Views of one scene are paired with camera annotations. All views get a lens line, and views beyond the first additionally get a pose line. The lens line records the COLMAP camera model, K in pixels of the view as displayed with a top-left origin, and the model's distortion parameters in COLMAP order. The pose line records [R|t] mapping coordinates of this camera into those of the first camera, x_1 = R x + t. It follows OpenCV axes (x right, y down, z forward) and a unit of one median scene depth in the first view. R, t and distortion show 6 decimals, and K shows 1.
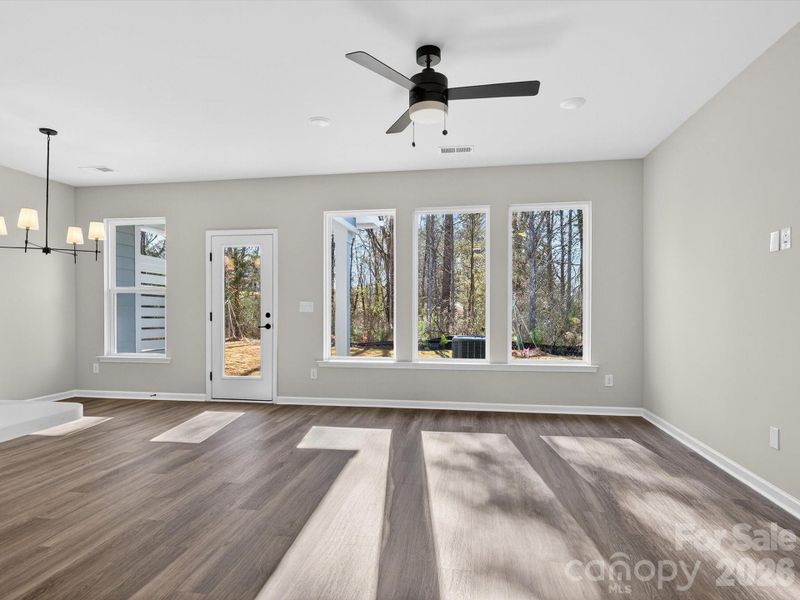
lens RADIAL K [[458.3, 0, 400.4], [0, 458.3, 308.5], [0, 0, 1]] dist [0.004391, 0.000507]
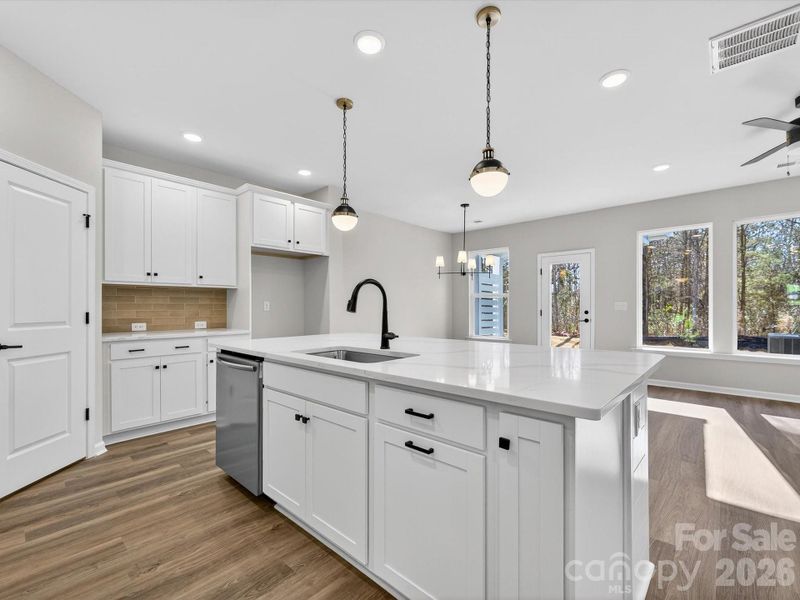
lens RADIAL K [[358.7, 0, 401.5], [0, 358.7, 305.0], [0, 0, 1]] dist [0.000582, -0.000147]
pose [[0.832849, -0.001891, -0.553497, -0.153719], [-0.001947, 0.999978, -0.006347, 0.000636], [0.553496, 0.006364, 0.832827, -0.187549]]
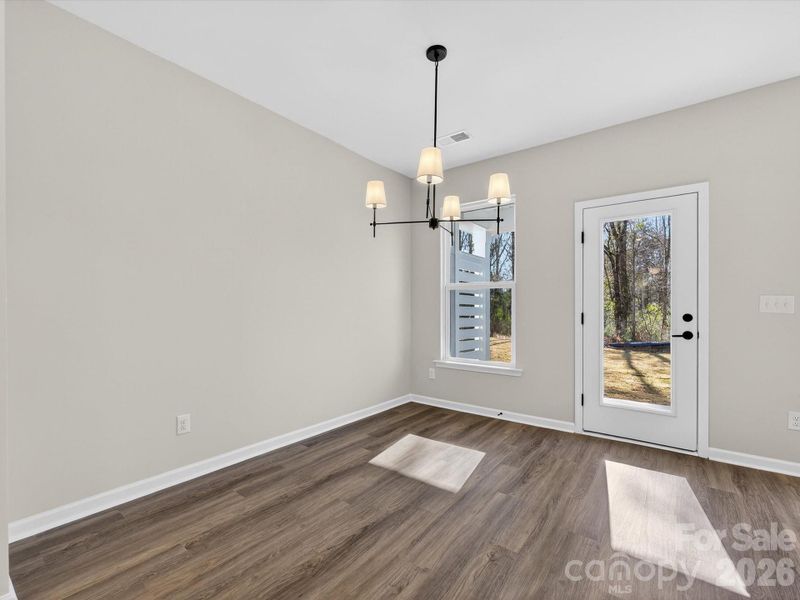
lens RADIAL K [[358.7, 0, 399.7], [0, 358.7, 301.6], [0, 0, 1]] dist [0.000582, -0.000147]
pose [[0.882752, -0.006881, -0.469789, -0.402202], [-0.001330, 0.999852, -0.017145, 0.000797], [0.469837, 0.015759, 0.882612, 0.356671]]
